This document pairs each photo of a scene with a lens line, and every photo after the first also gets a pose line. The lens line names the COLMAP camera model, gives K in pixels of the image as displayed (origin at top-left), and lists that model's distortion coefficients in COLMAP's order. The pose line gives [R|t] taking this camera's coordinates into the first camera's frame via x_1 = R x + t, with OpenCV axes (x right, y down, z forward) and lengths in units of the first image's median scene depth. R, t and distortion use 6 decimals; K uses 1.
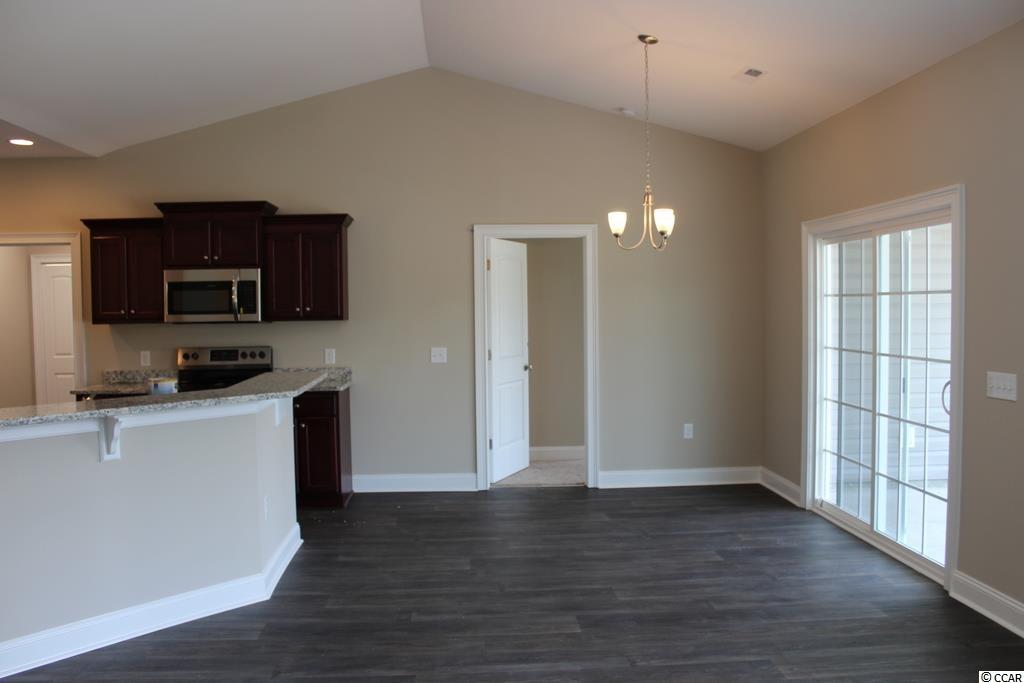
lens RADIAL K [[835.0, 0, 499.3], [0, 835.0, 343.7], [0, 0, 1]] dist [-0.139218, 0.089234]
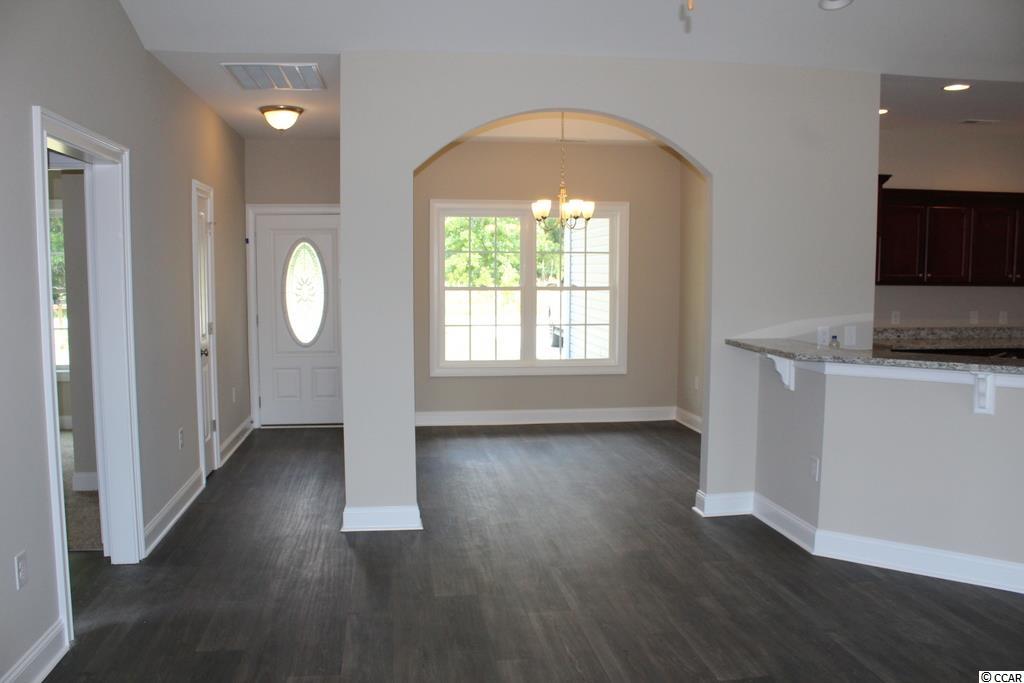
lens RADIAL K [[835.0, 0, 499.3], [0, 835.0, 343.7], [0, 0, 1]] dist [-0.139218, 0.089234]
pose [[0.069035, 0.101513, -0.992436, 0.295156], [-0.050987, 0.993868, 0.098113, -0.011249], [0.996310, 0.043828, 0.073788, 0.164208]]
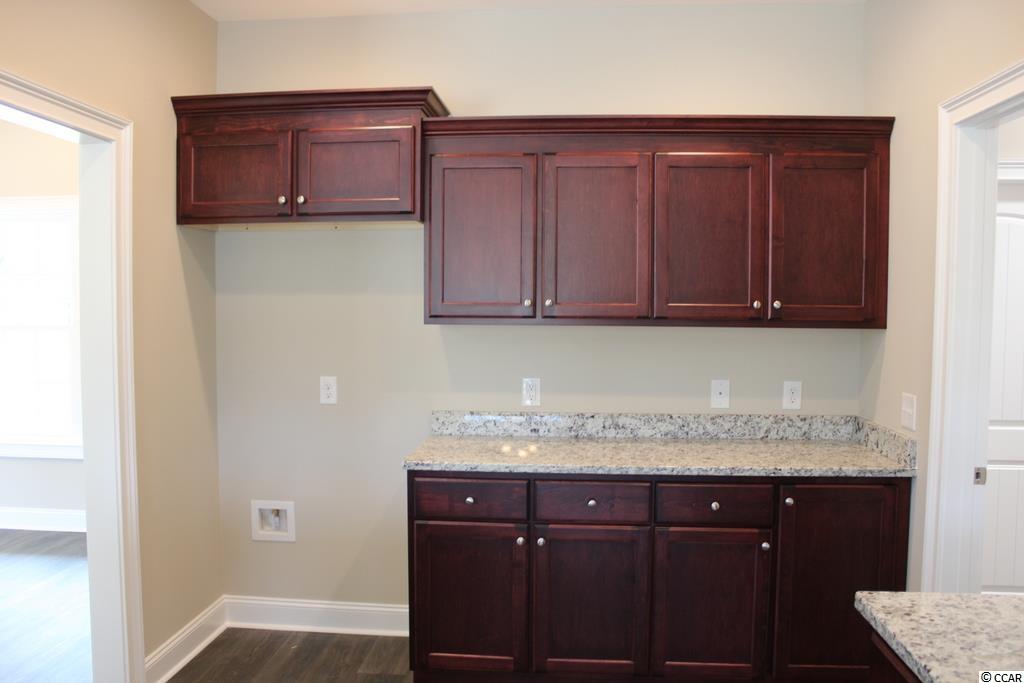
lens RADIAL K [[835.0, 0, 499.3], [0, 835.0, 343.7], [0, 0, 1]] dist [-0.139218, 0.089234]
pose [[-0.137638, 0.056389, -0.988876, -0.243692], [-0.050882, 0.996657, 0.063915, -0.031897], [0.989175, 0.059113, -0.134309, 0.859534]]
